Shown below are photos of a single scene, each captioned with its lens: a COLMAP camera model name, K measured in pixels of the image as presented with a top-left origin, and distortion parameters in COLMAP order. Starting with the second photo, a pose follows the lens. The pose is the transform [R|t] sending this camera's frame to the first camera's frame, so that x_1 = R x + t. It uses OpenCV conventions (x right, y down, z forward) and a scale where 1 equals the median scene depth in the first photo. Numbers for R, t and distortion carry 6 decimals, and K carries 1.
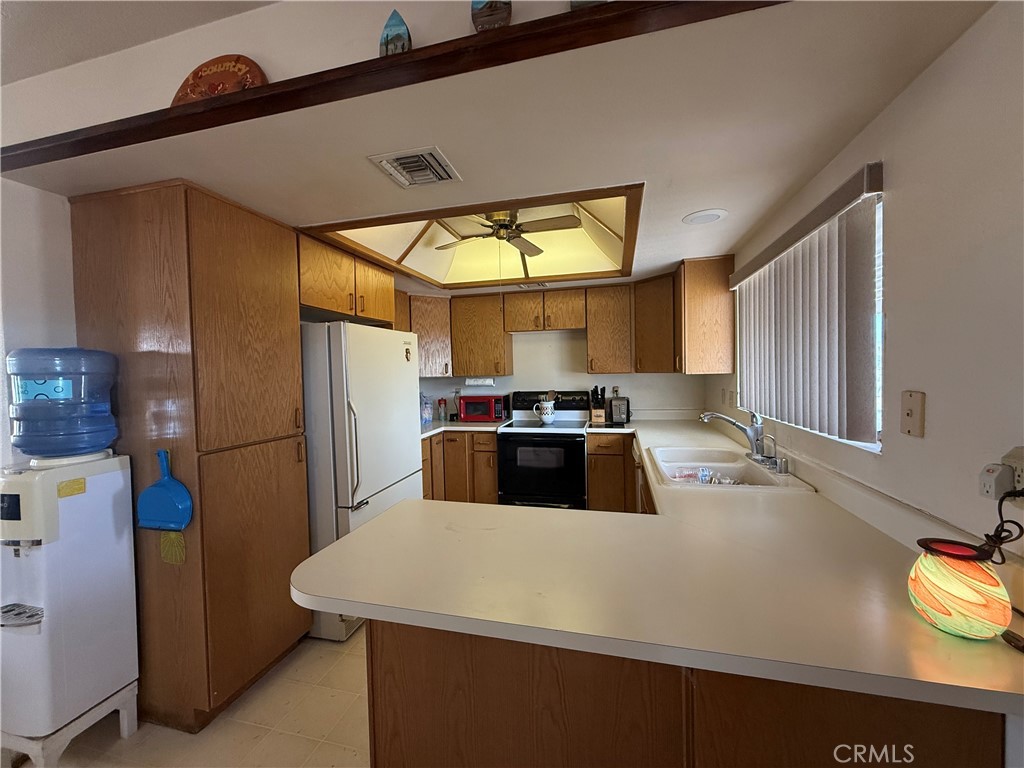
lens RADIAL K [[406.6, 0, 510.9], [0, 406.6, 381.6], [0, 0, 1]] dist [0.002410, 0.000031]
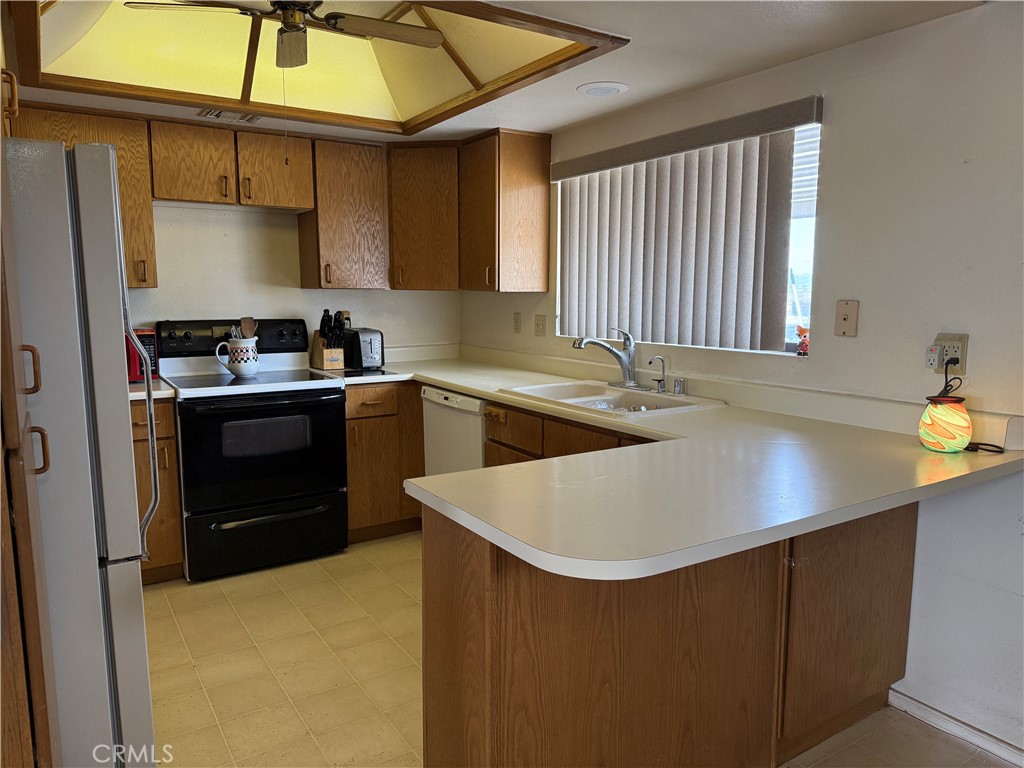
lens RADIAL K [[711.7, 0, 511.3], [0, 711.7, 391.9], [0, 0, 1]] dist [0.003448, -0.006281]
pose [[0.672235, -0.074707, 0.736559, -0.415932], [-0.000376, 0.994861, 0.101250, 0.026147], [-0.740338, -0.068340, 0.668753, 0.094720]]
